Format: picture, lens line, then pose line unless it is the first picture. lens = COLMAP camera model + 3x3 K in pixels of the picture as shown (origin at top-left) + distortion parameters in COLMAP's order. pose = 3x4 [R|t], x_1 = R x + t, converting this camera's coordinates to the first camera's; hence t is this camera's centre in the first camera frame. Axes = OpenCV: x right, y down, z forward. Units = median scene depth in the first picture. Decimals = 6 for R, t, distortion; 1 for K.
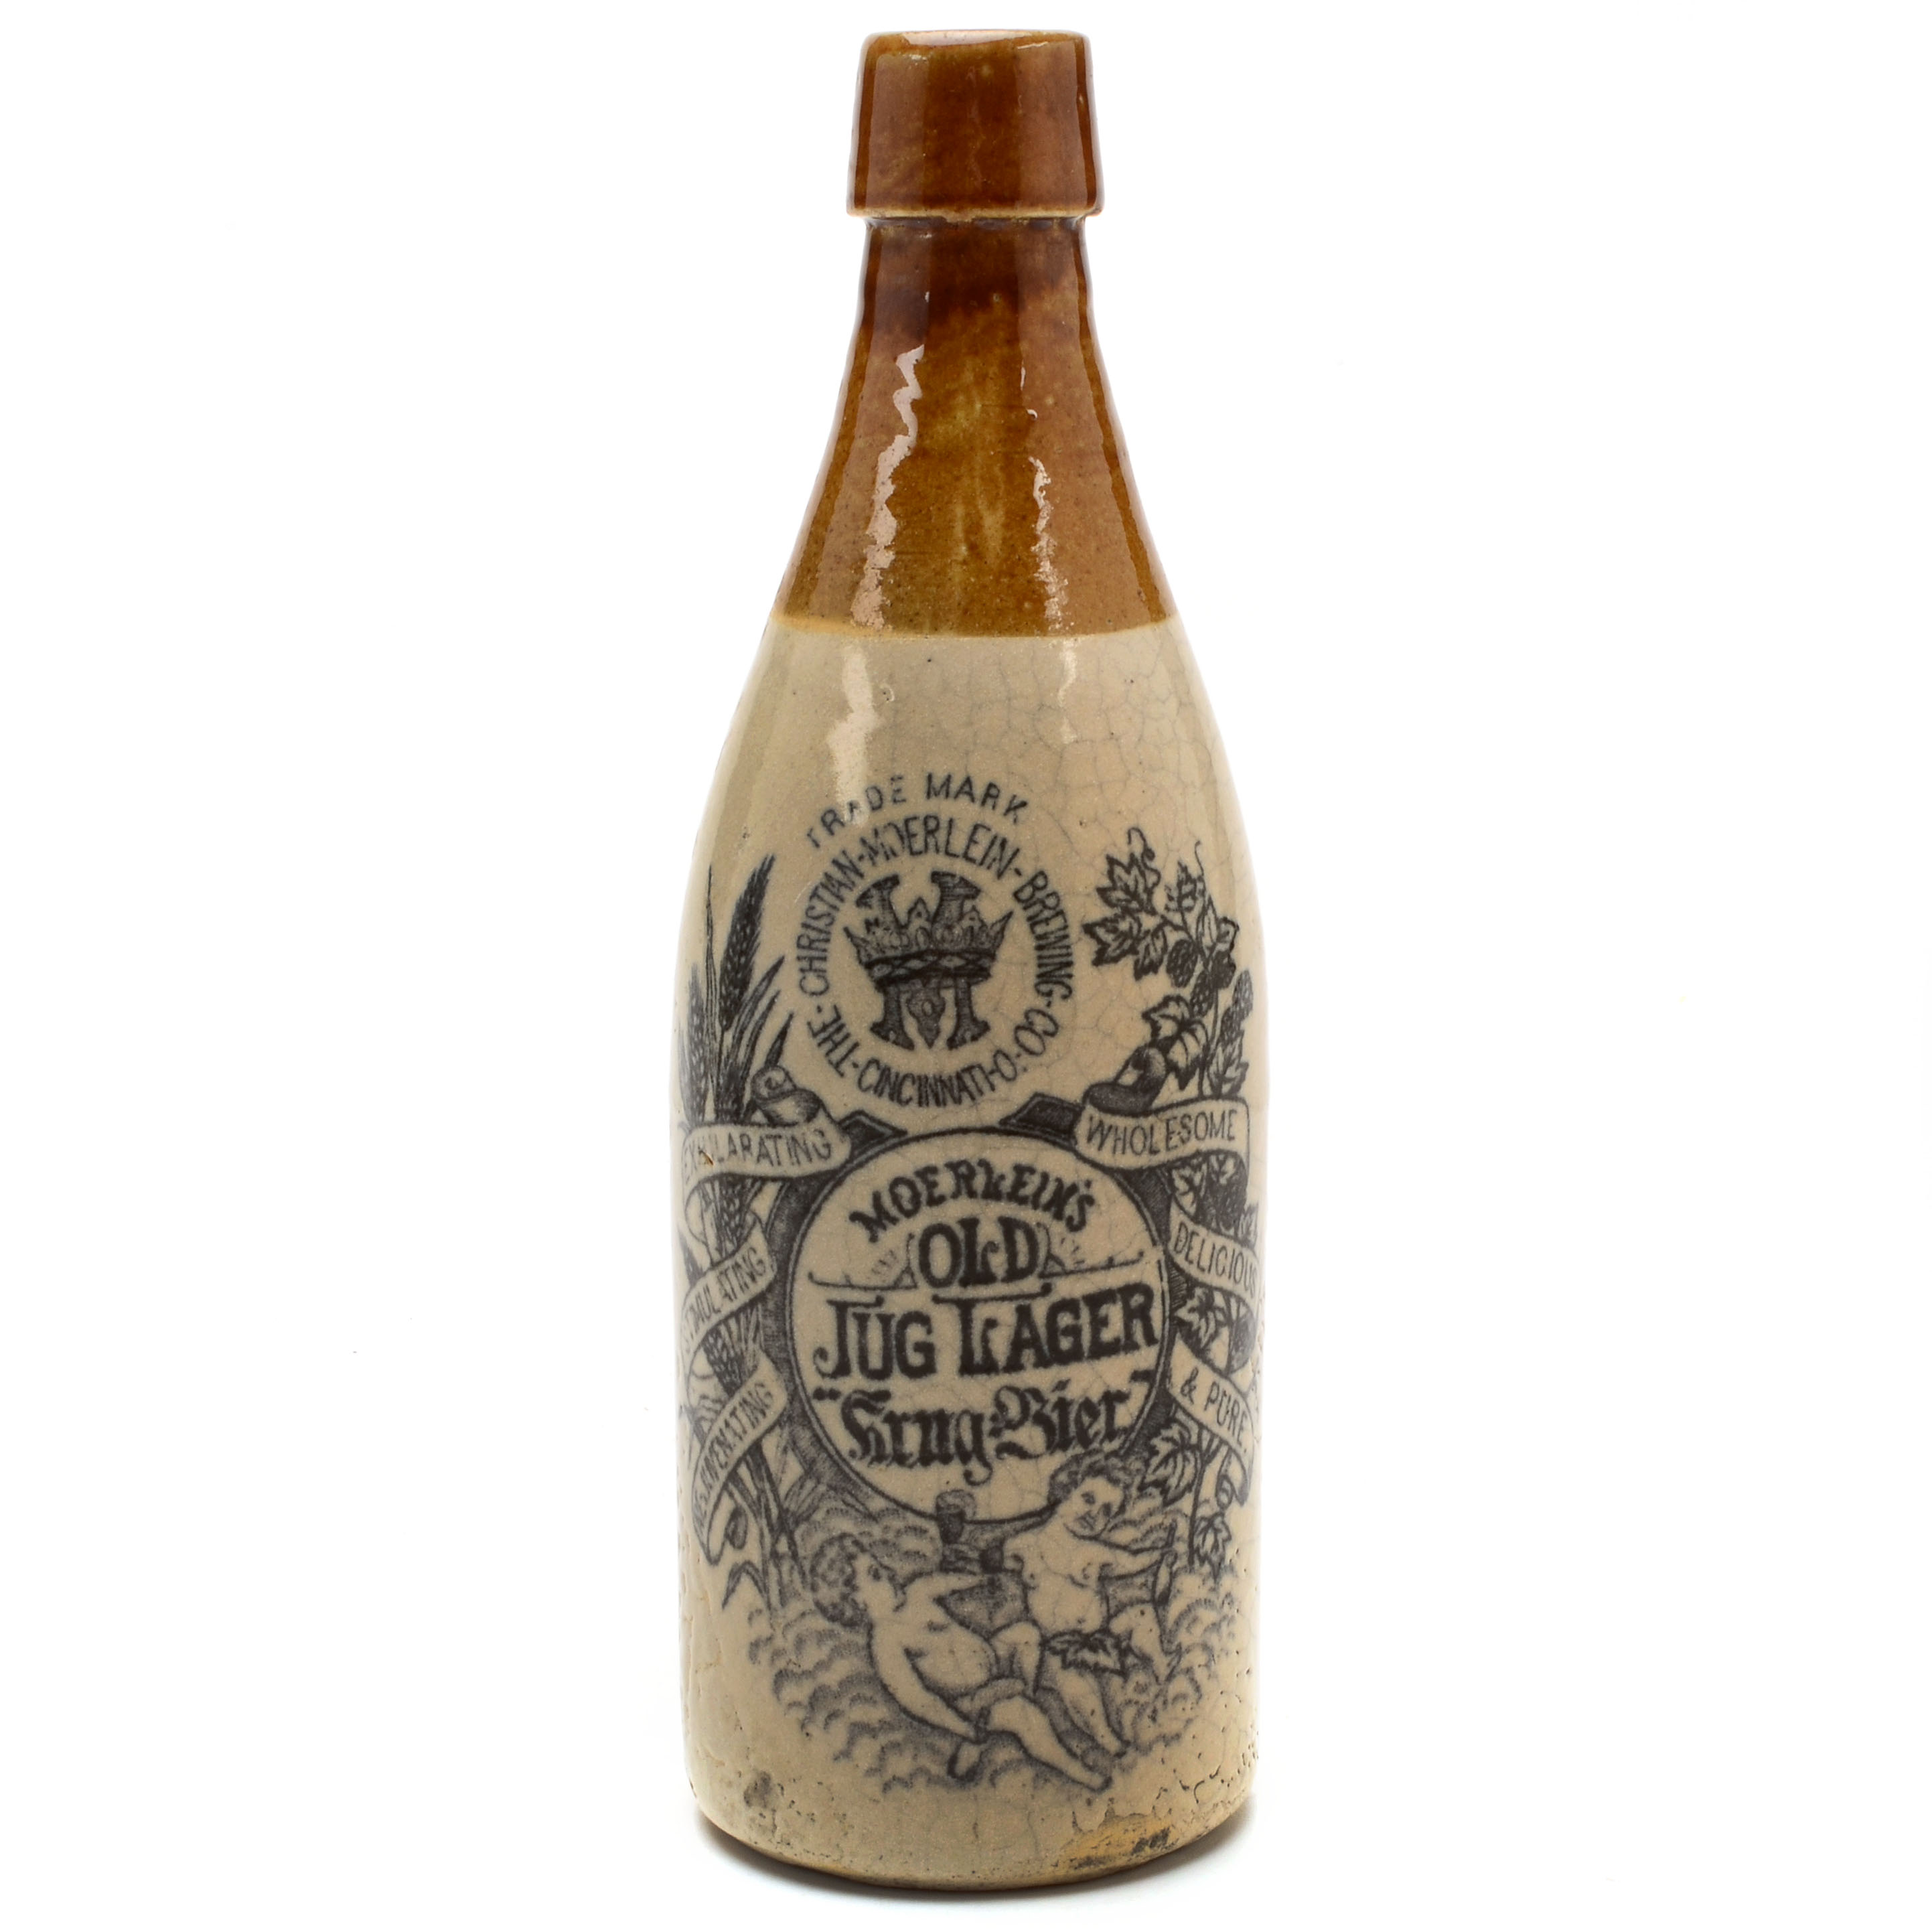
lens RADIAL K [[4750.1, 0, 966.0], [0, 4750.1, 966.0], [0, 0, 1]] dist [-0.020981, -0.337681]
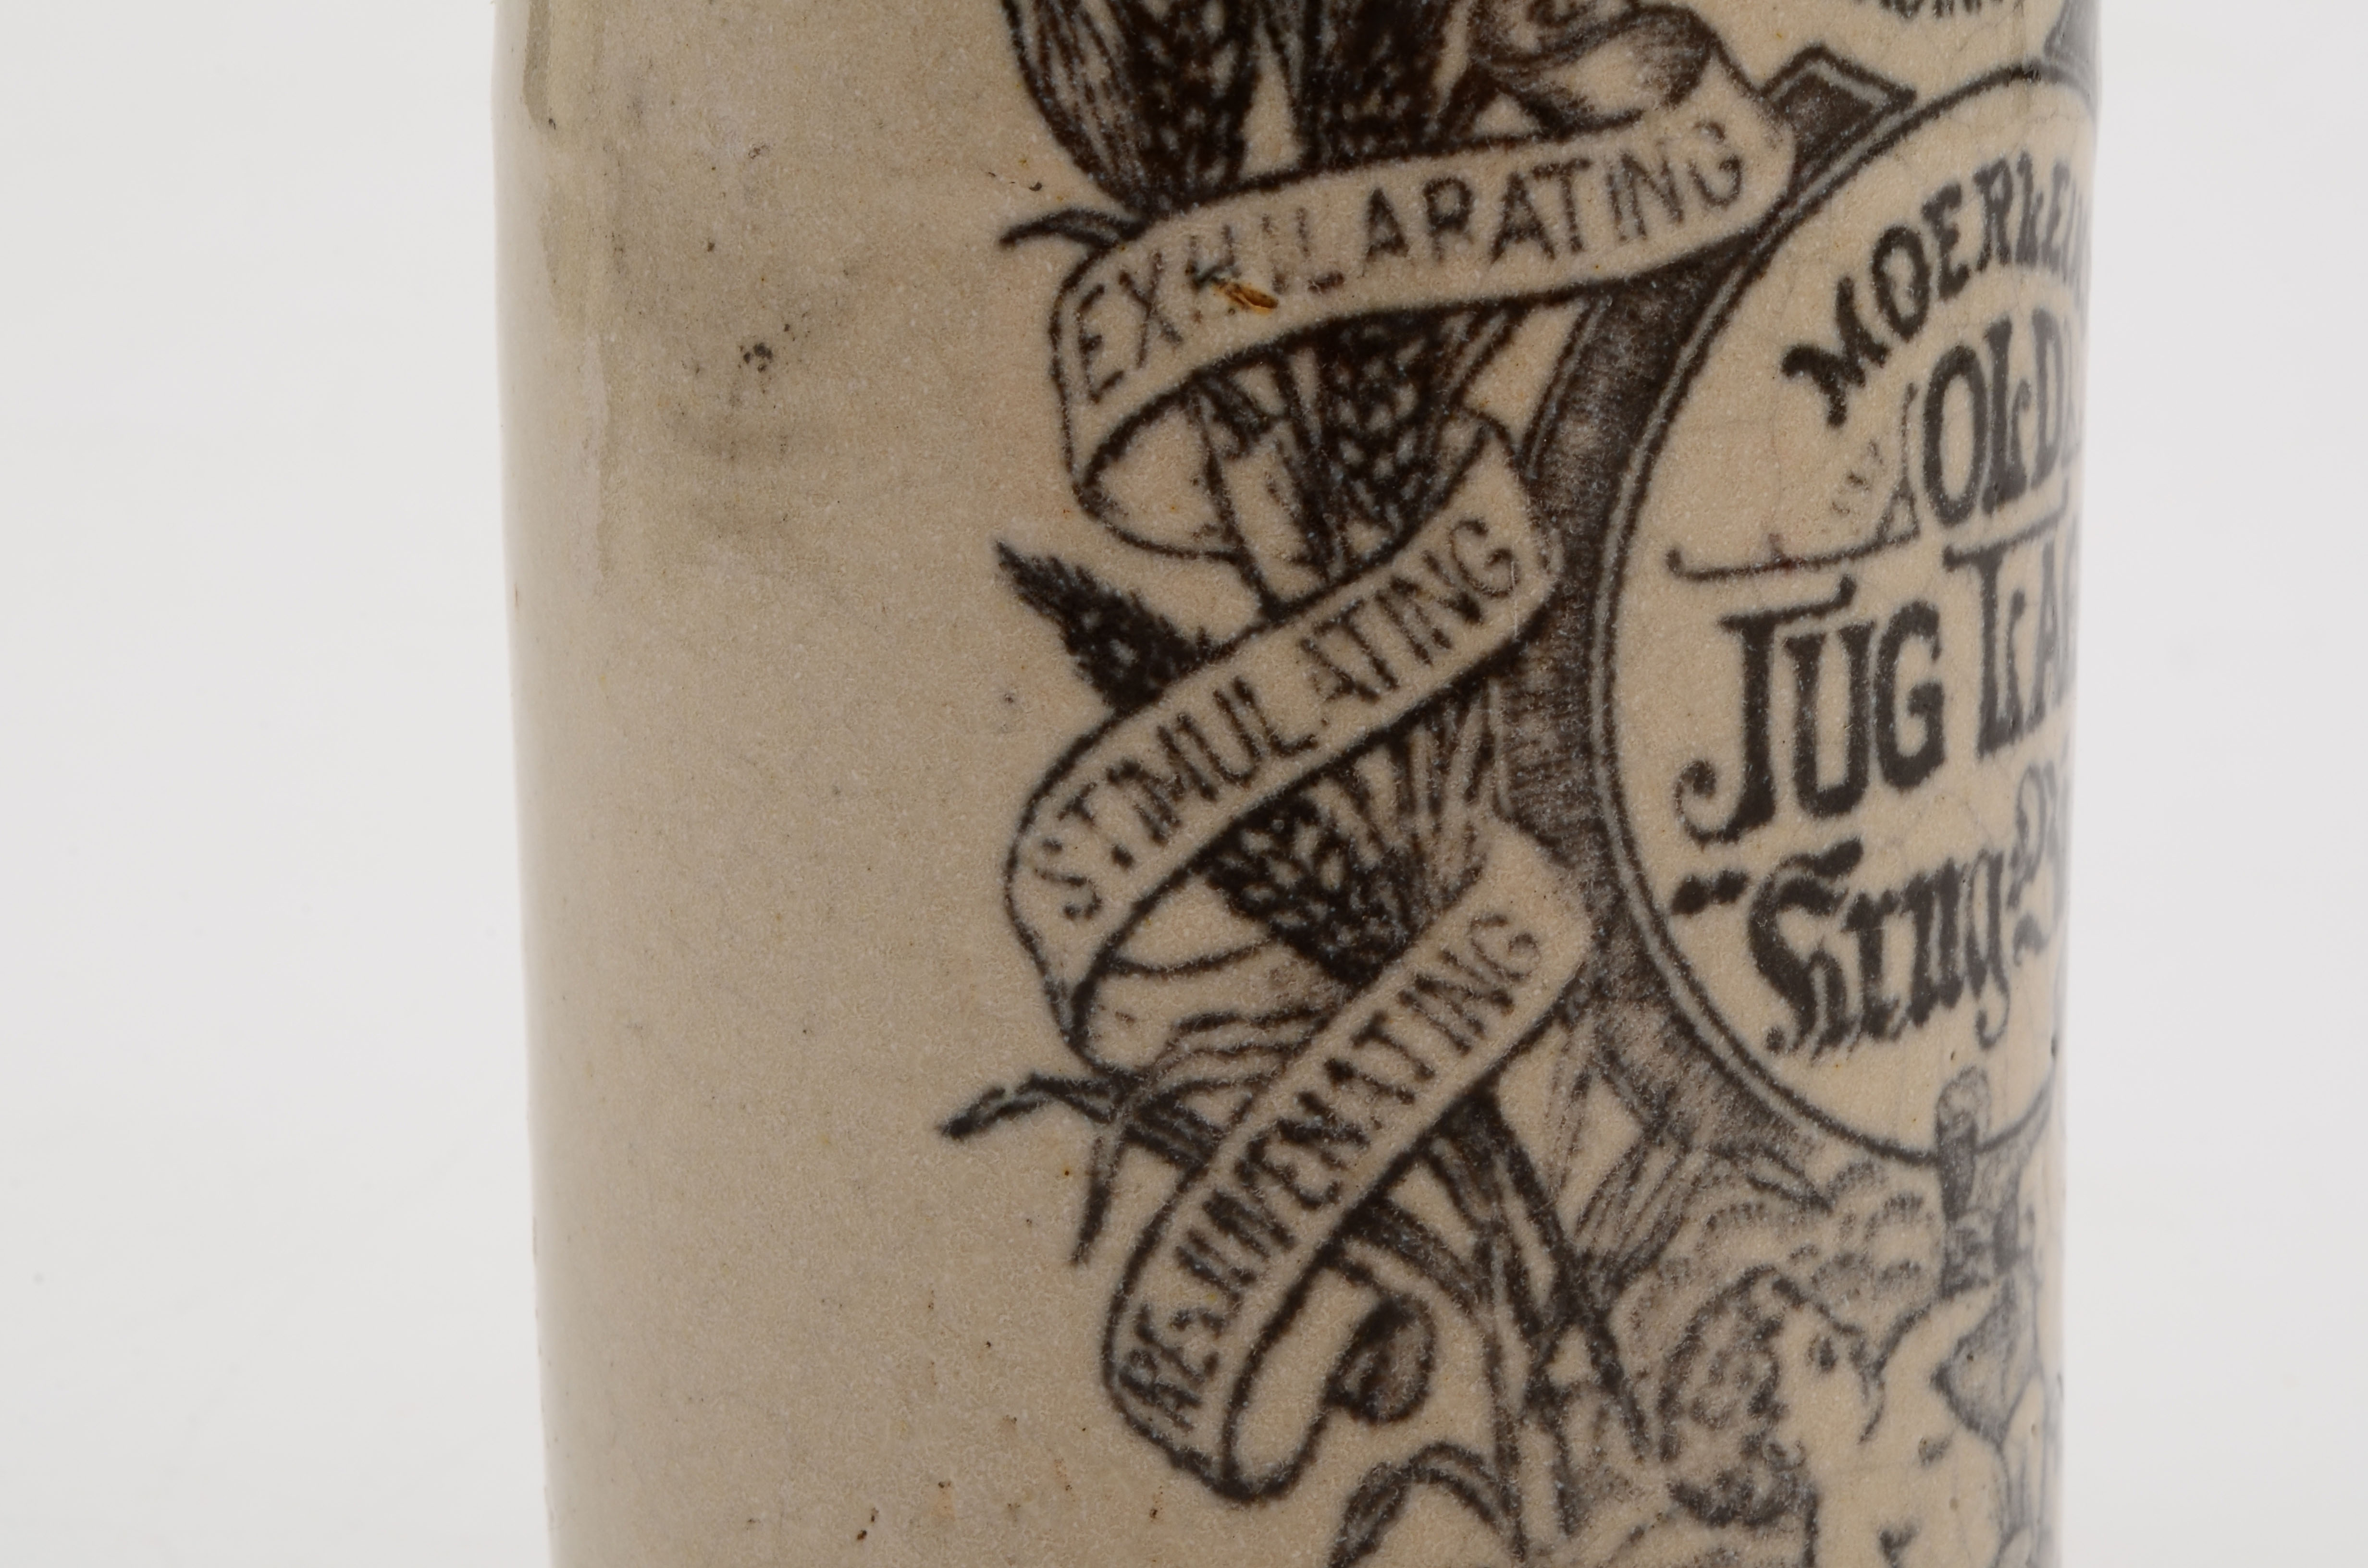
lens RADIAL K [[5184.6, 0, 1179.3], [0, 5184.6, 812.0], [0, 0, 1]] dist [0.091512, 0.154396]
pose [[0.569866, -0.174210, 0.803059, -0.362701], [0.150467, 0.982868, 0.106442, 0.037729], [-0.807844, 0.060176, 0.586316, 0.811749]]
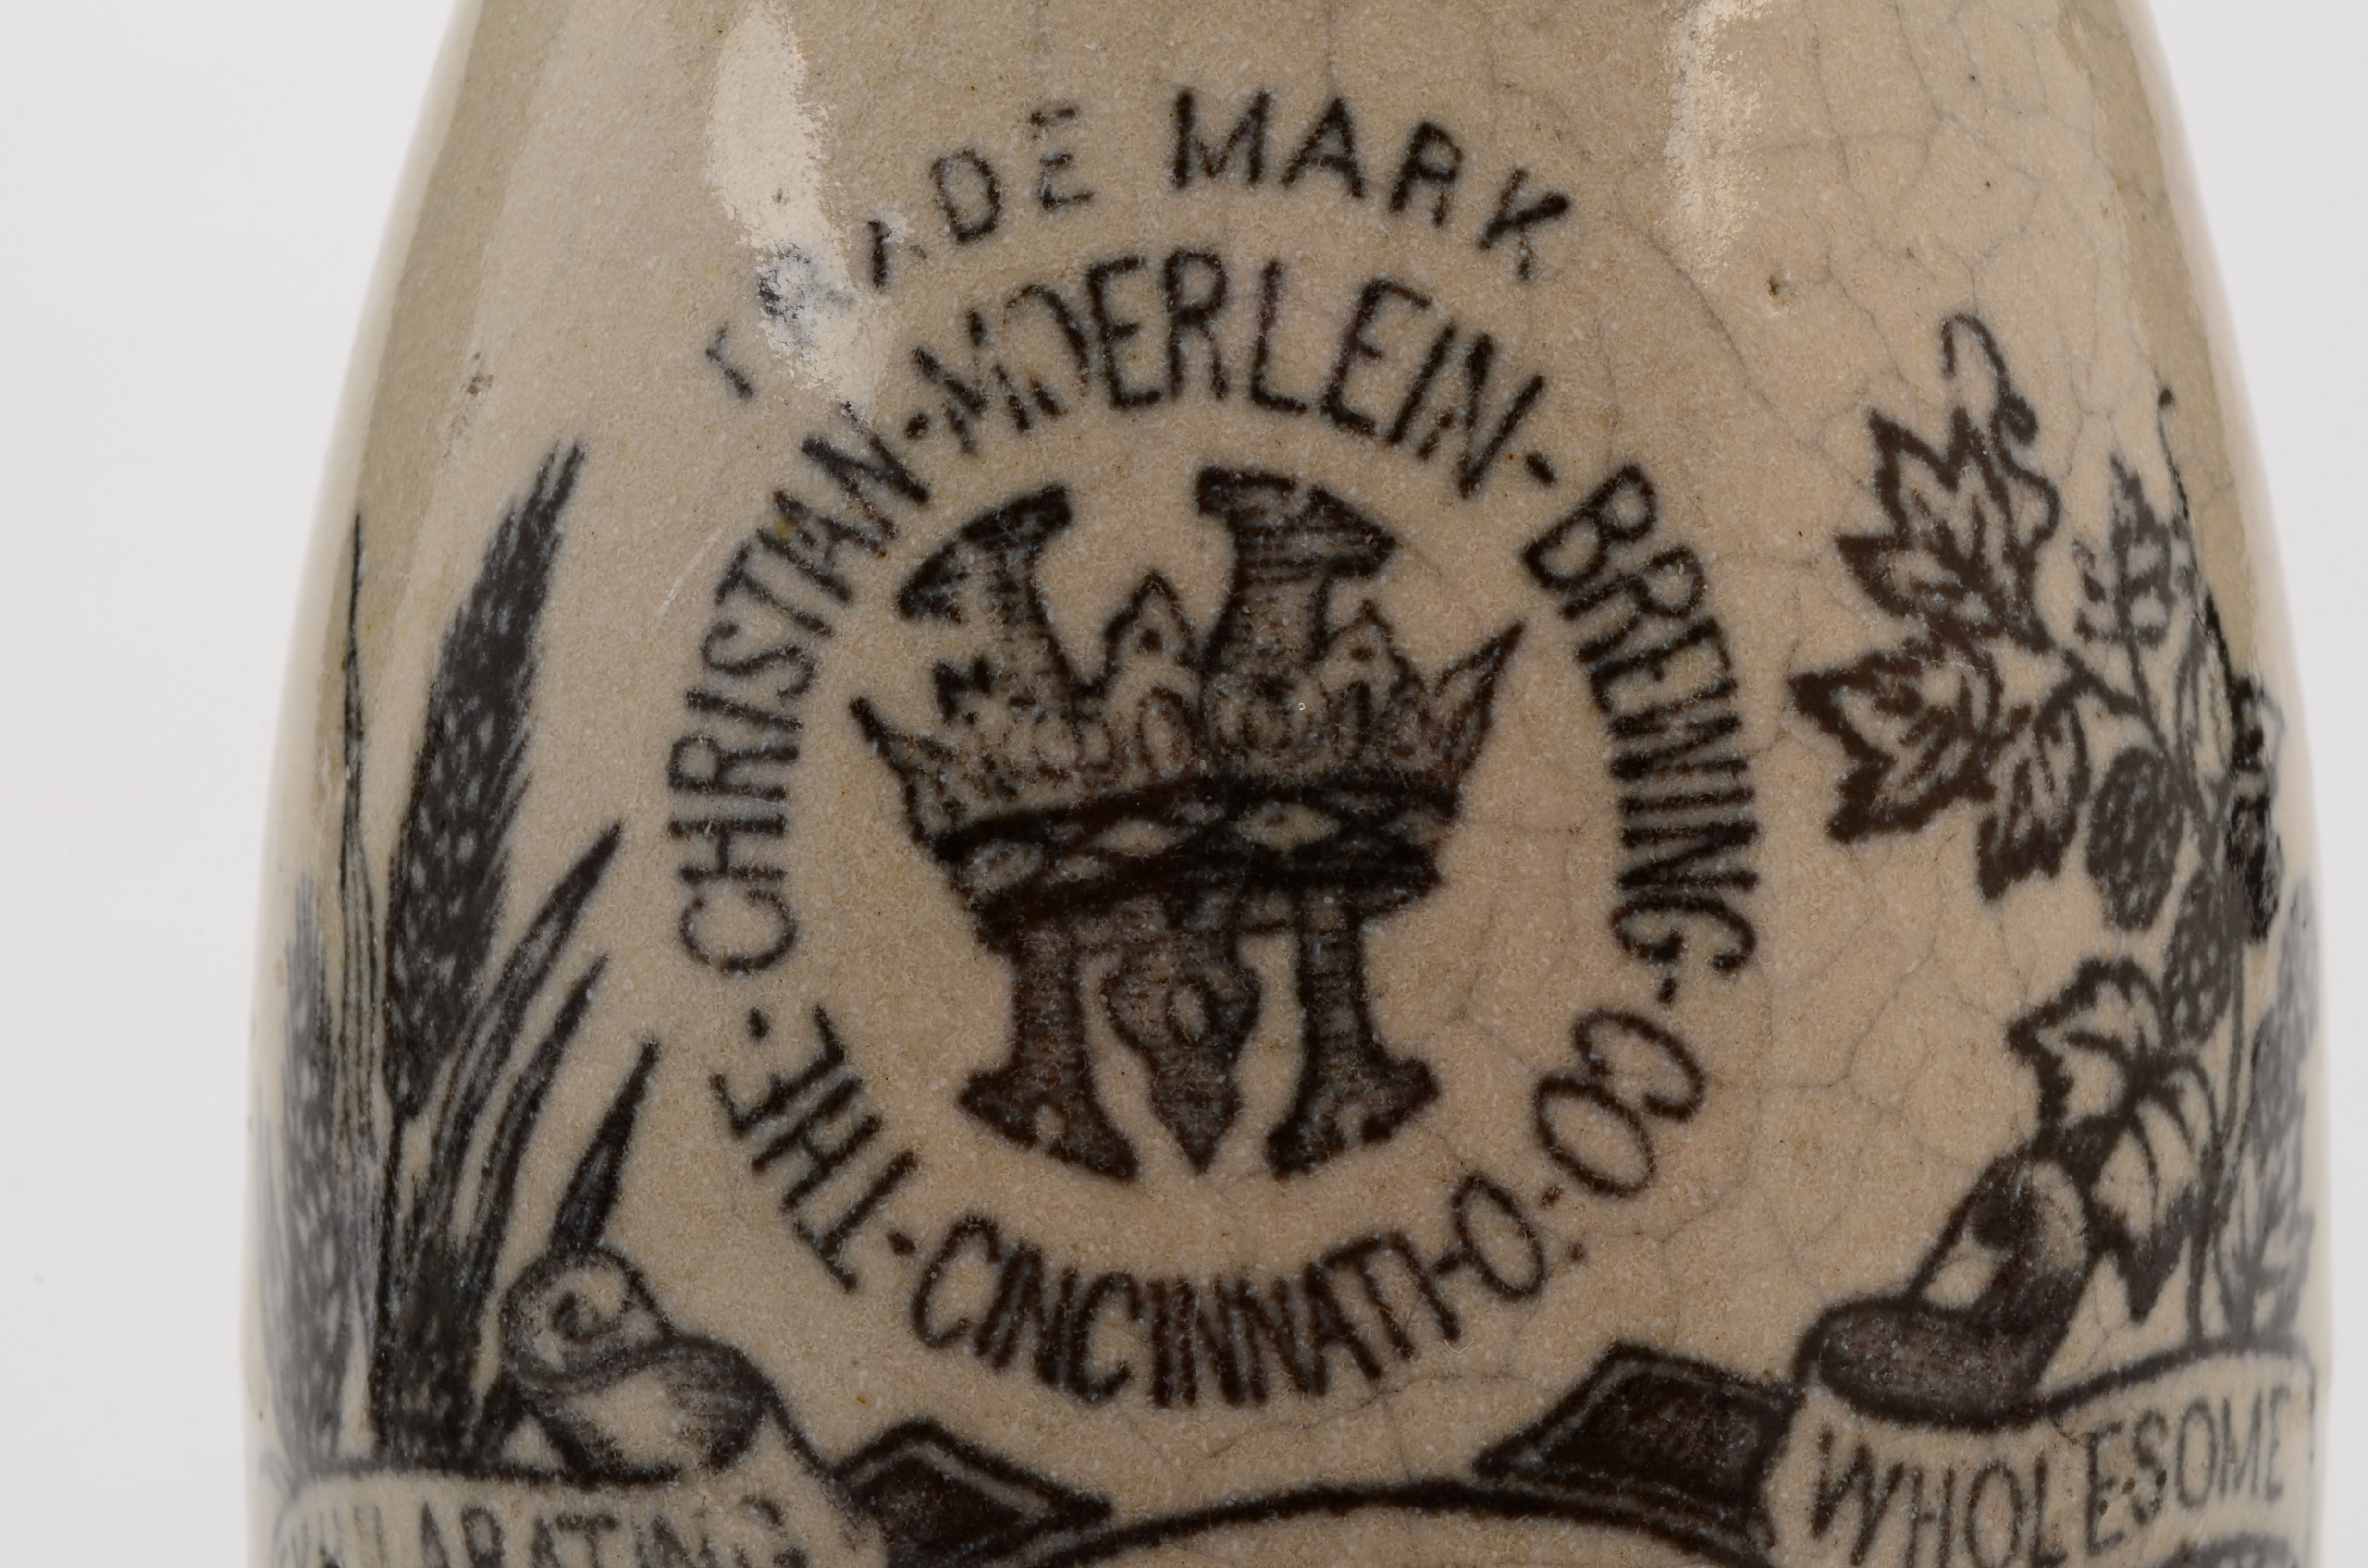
lens RADIAL K [[5184.6, 0, 1179.3], [0, 5184.6, 812.0], [0, 0, 1]] dist [0.091512, 0.154396]
pose [[0.999133, -0.009935, 0.040421, -0.019294], [0.012090, 0.998500, -0.053406, 0.012763], [-0.039830, 0.053848, 0.997754, 0.716102]]
